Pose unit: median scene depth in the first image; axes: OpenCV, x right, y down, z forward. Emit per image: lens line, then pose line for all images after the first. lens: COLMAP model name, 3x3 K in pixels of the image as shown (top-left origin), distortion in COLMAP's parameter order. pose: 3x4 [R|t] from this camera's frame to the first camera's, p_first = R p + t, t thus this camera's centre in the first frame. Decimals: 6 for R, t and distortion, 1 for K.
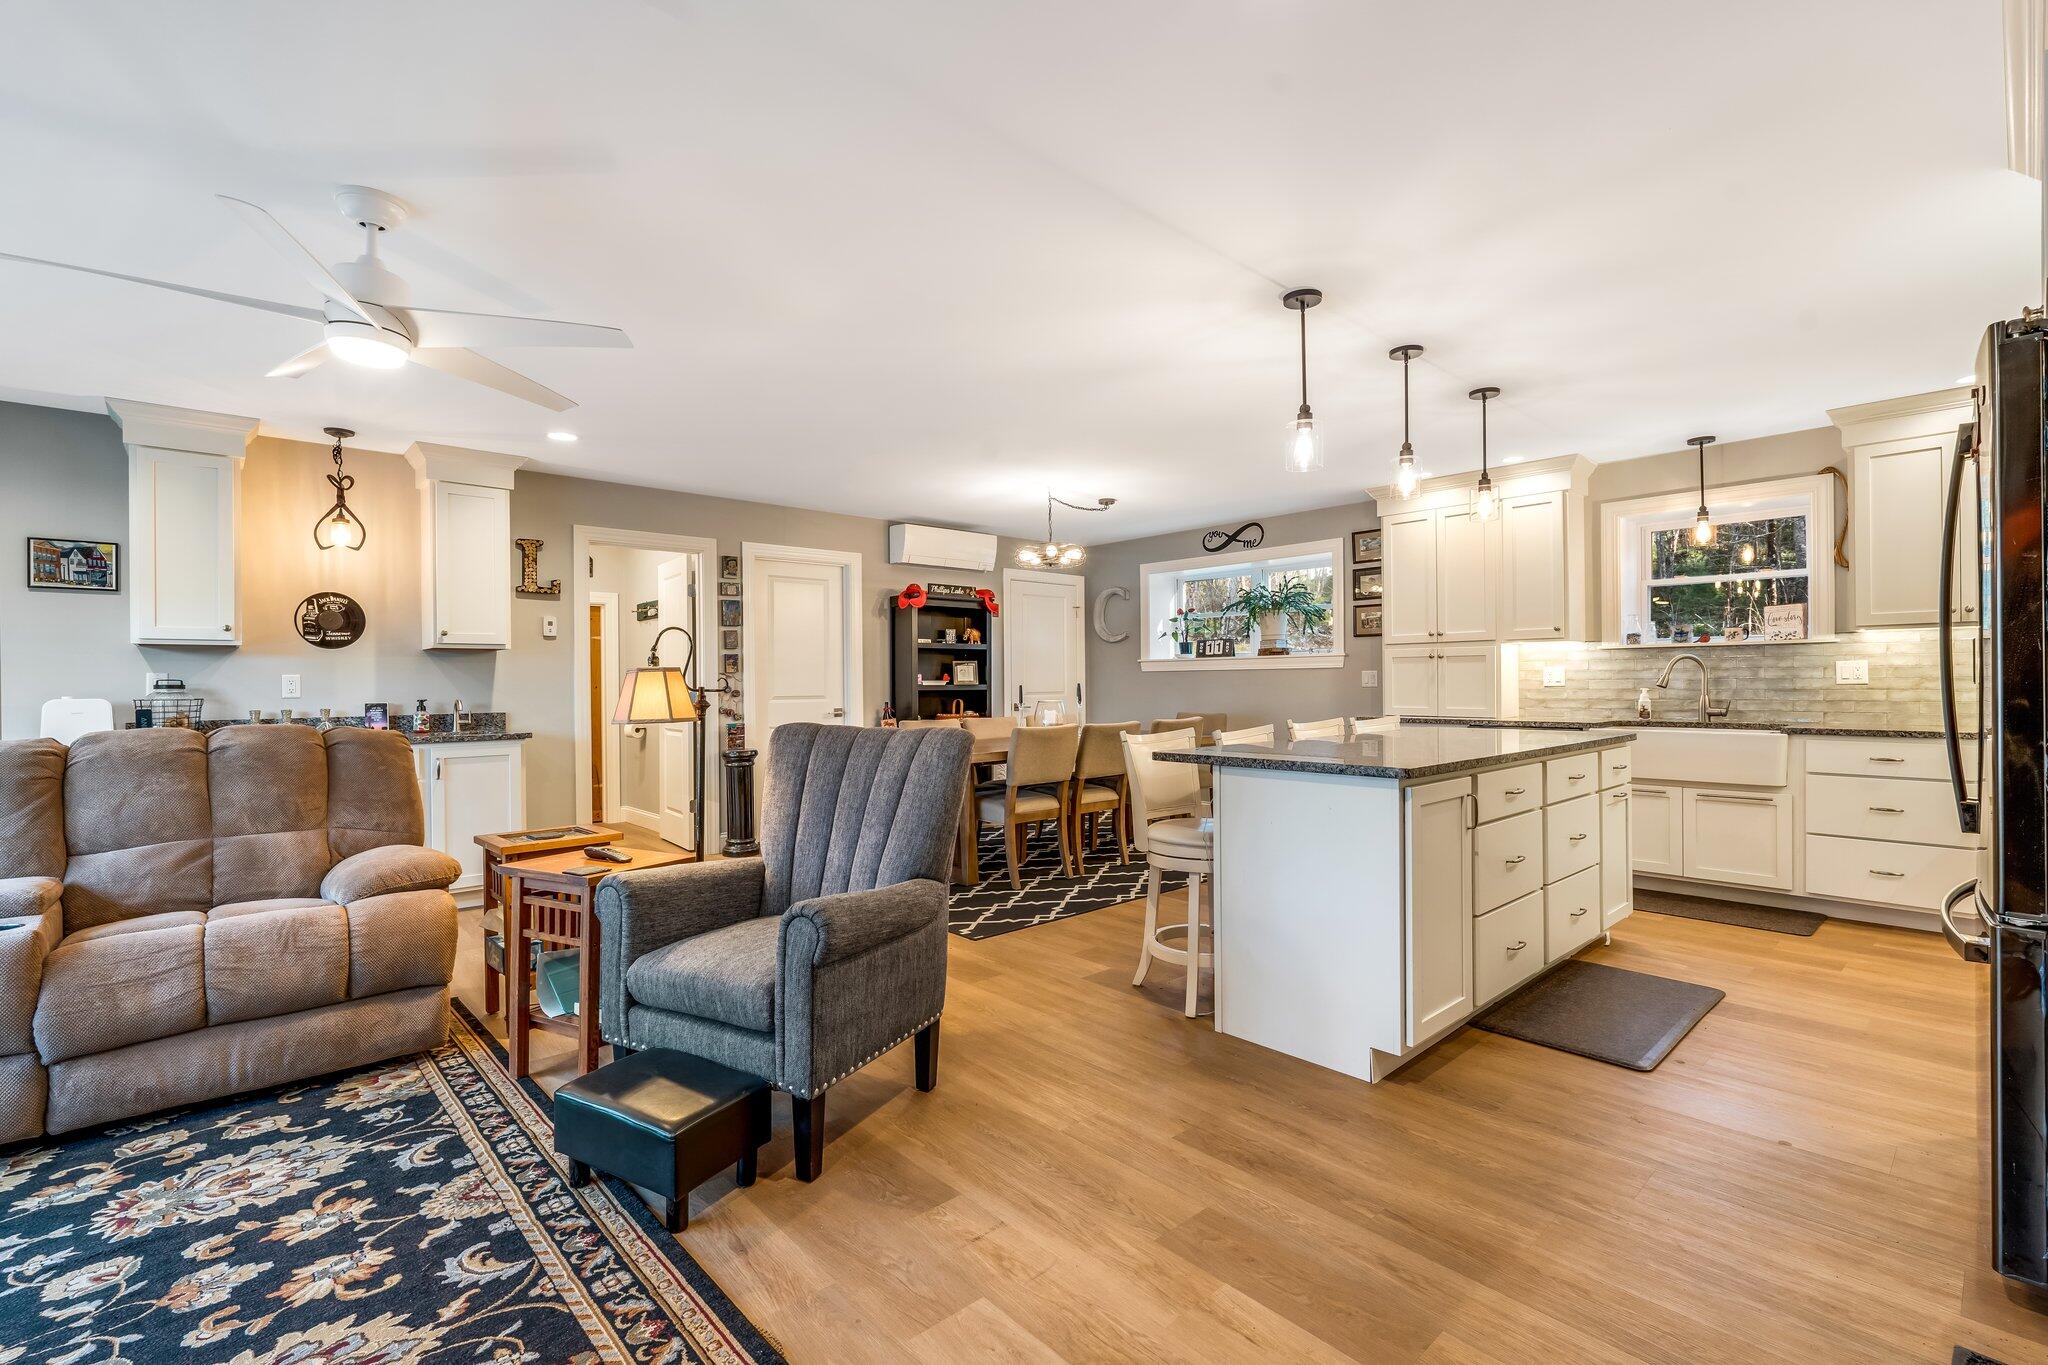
lens RADIAL K [[901.4, 0, 1024.0], [0, 901.4, 682.5], [0, 0, 1]] dist [-0.001802, 0.000147]
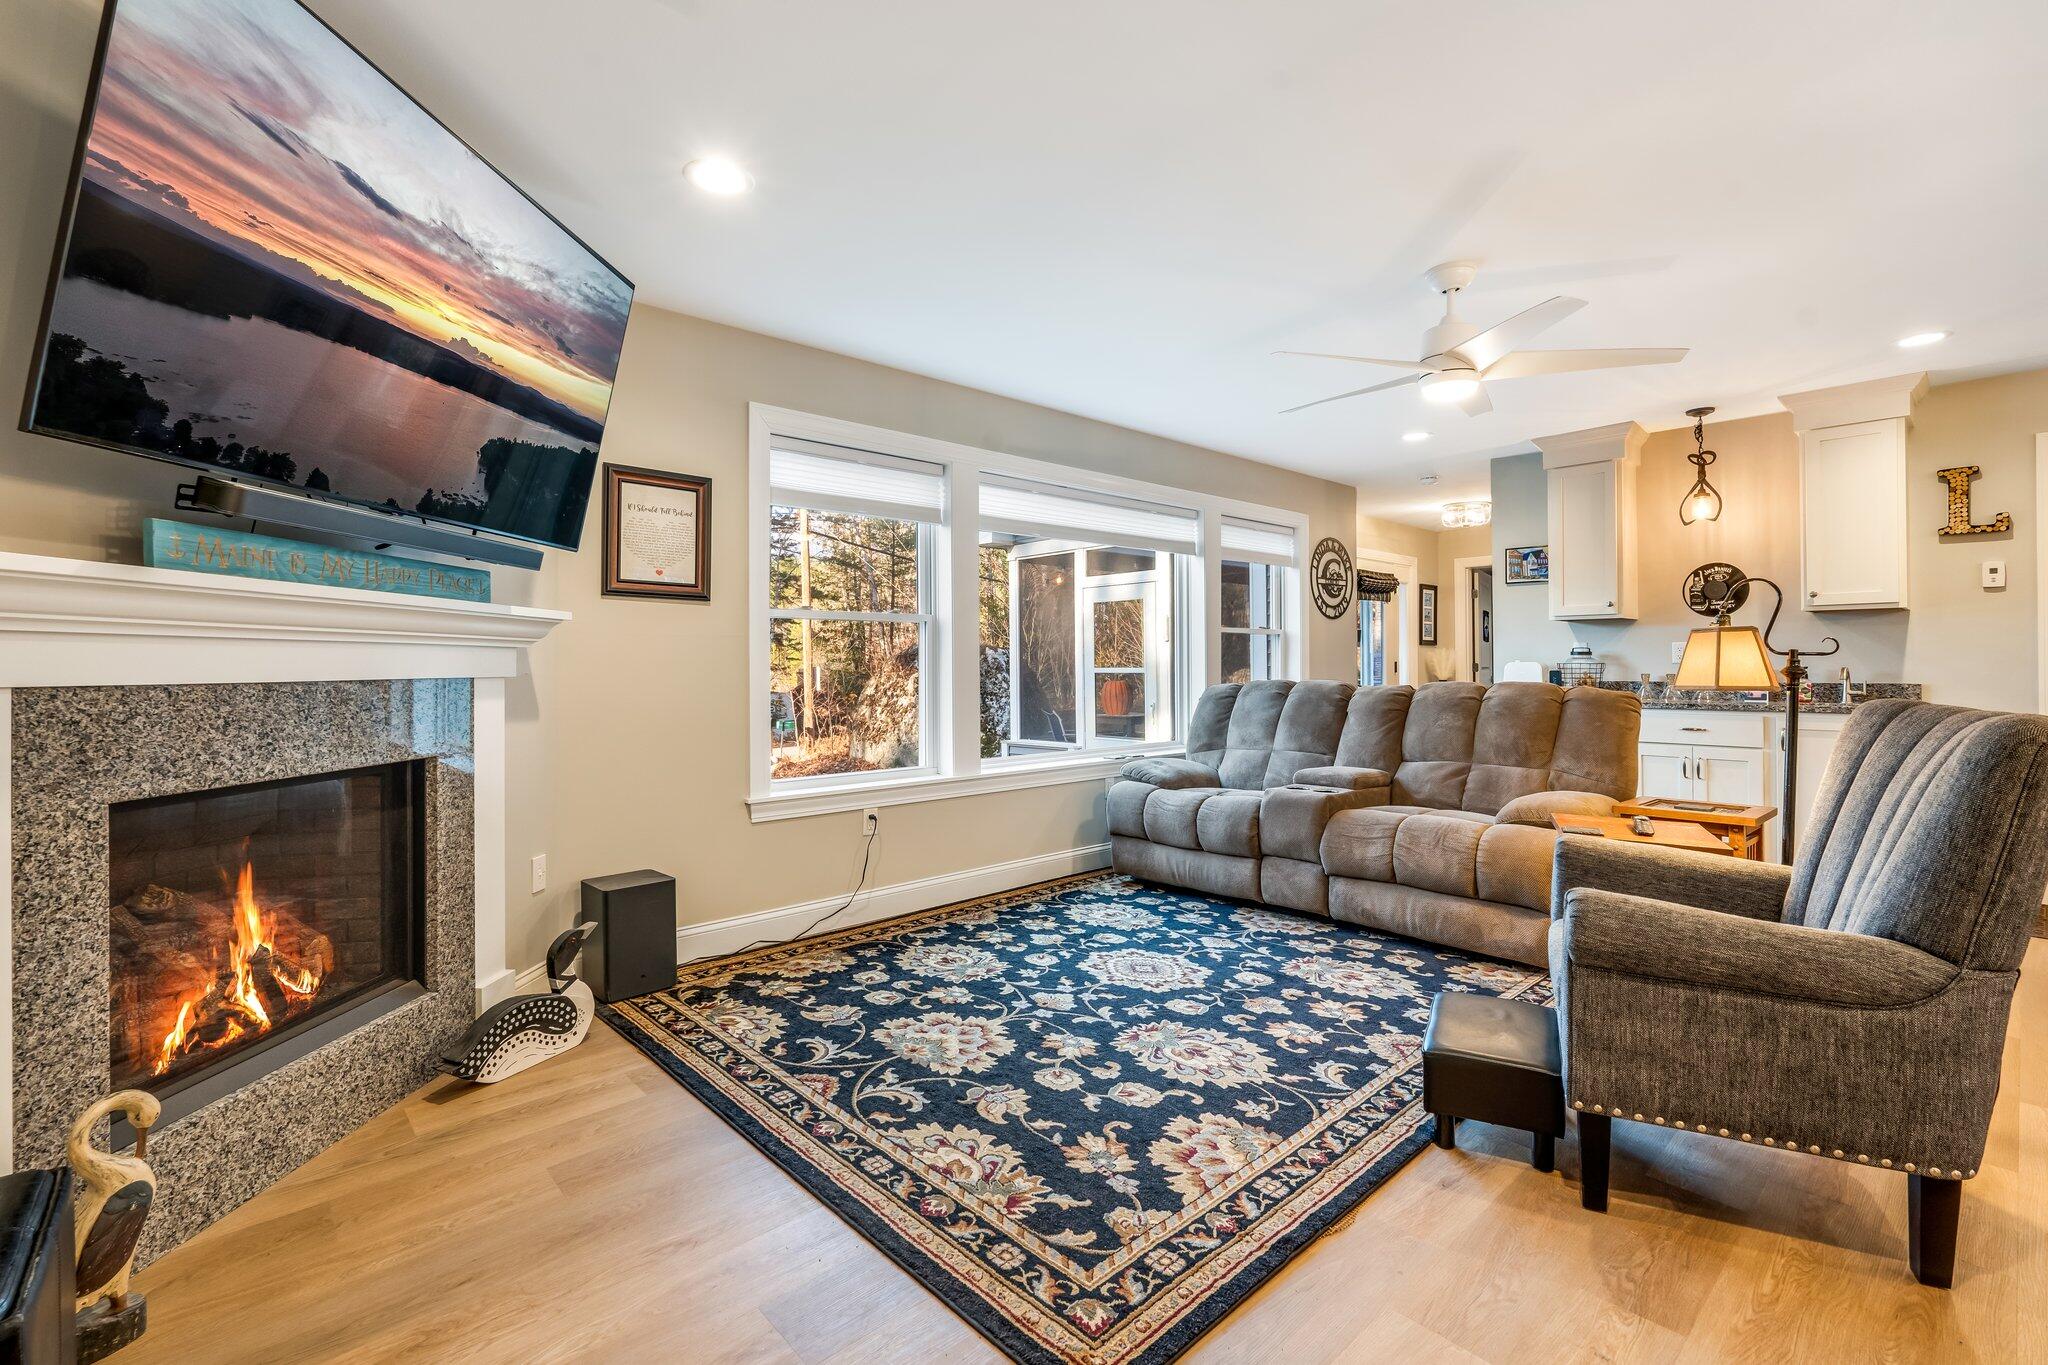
lens RADIAL K [[913.0, 0, 1032.8], [0, 913.0, 654.9], [0, 0, 1]] dist [-0.000993, 0.000229]
pose [[0.008779, -0.001325, -0.999961, 0.502791], [0.003690, 0.999992, -0.001292, 0.009369], [0.999955, -0.003678, 0.008784, 0.347528]]
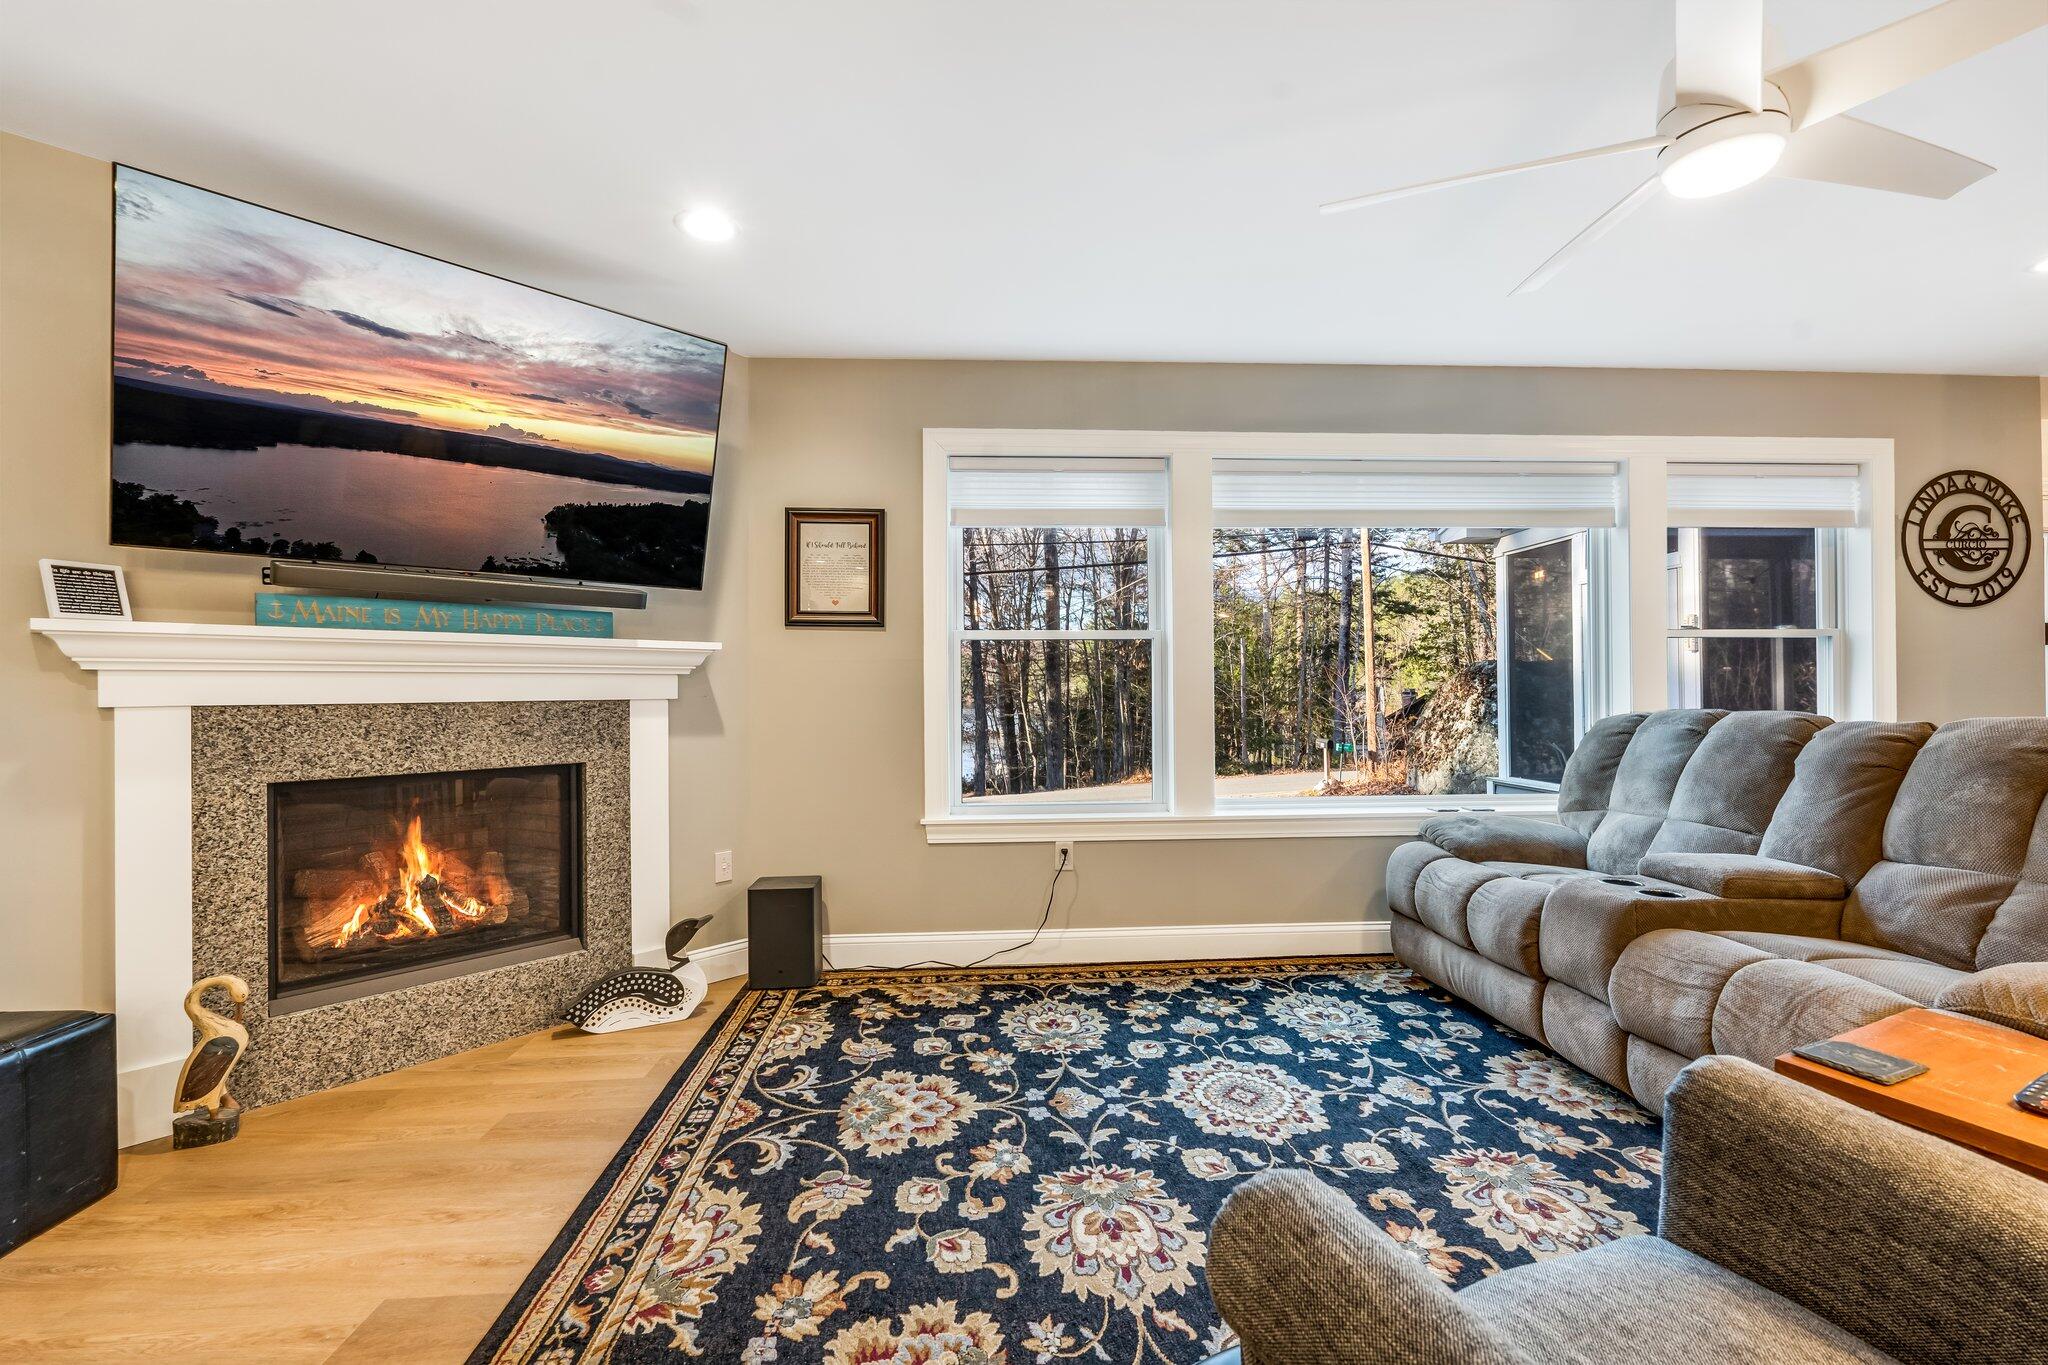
lens RADIAL K [[901.4, 0, 1024.0], [0, 901.4, 682.5], [0, 0, 1]] dist [-0.001802, 0.000147]
pose [[-0.625702, 0.008967, -0.780010, 0.119464], [0.012387, 0.999922, 0.001559, 0.012471], [0.779963, -0.008687, -0.625765, 0.893978]]
